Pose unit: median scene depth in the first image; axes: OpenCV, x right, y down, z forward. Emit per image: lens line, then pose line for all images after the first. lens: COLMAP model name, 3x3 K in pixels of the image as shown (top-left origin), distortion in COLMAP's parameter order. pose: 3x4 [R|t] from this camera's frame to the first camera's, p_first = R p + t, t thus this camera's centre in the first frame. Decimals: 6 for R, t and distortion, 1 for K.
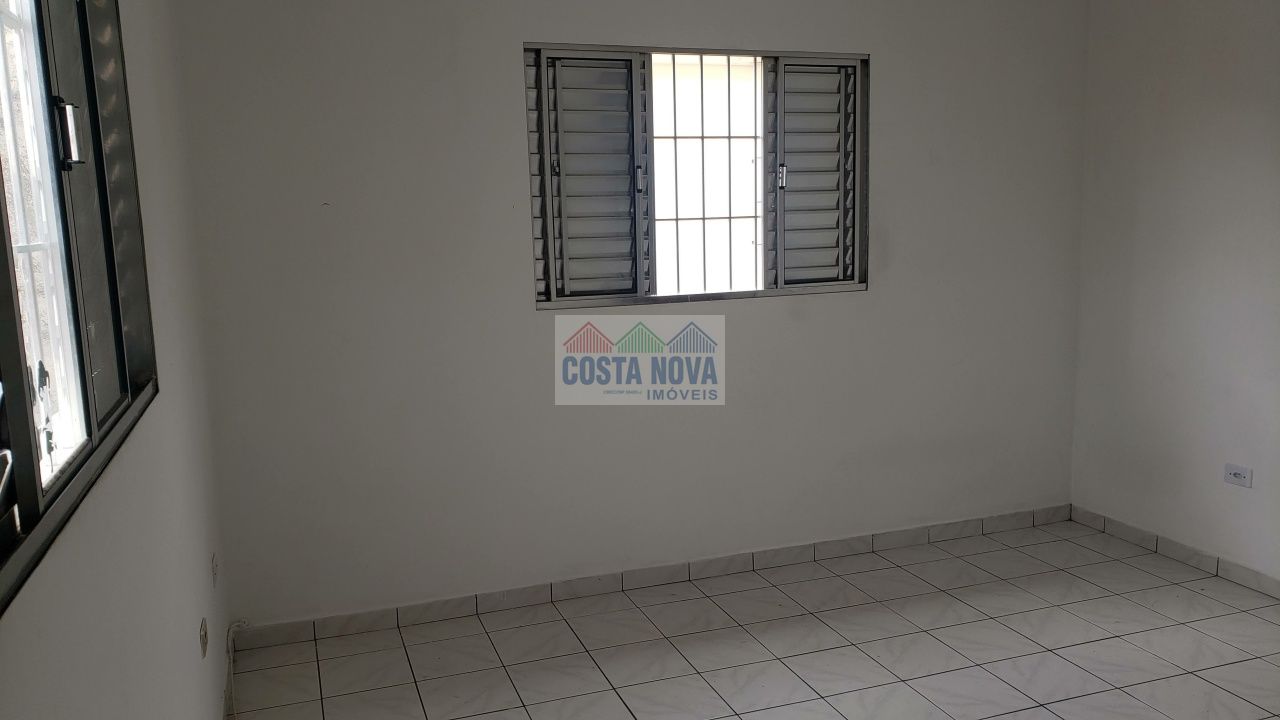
lens RADIAL K [[1005.3, 0, 659.7], [0, 1005.3, 379.4], [0, 0, 1]] dist [0.047180, -0.034575]
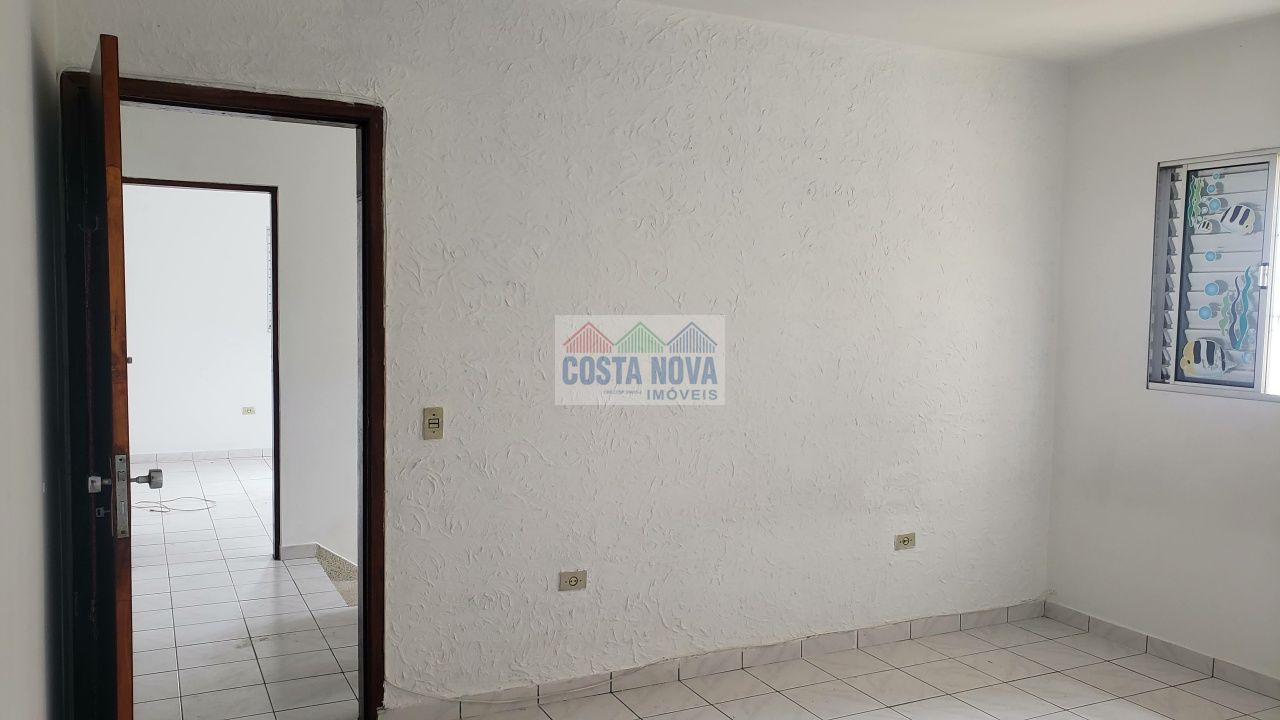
lens RADIAL K [[1005.3, 0, 651.9], [0, 1005.3, 368.8], [0, 0, 1]] dist [0.047180, -0.034575]
pose [[0.118855, 0.102712, -0.987585, 0.931200], [-0.176684, 0.980949, 0.080758, -0.083535], [0.977065, 0.164892, 0.134739, 0.284137]]
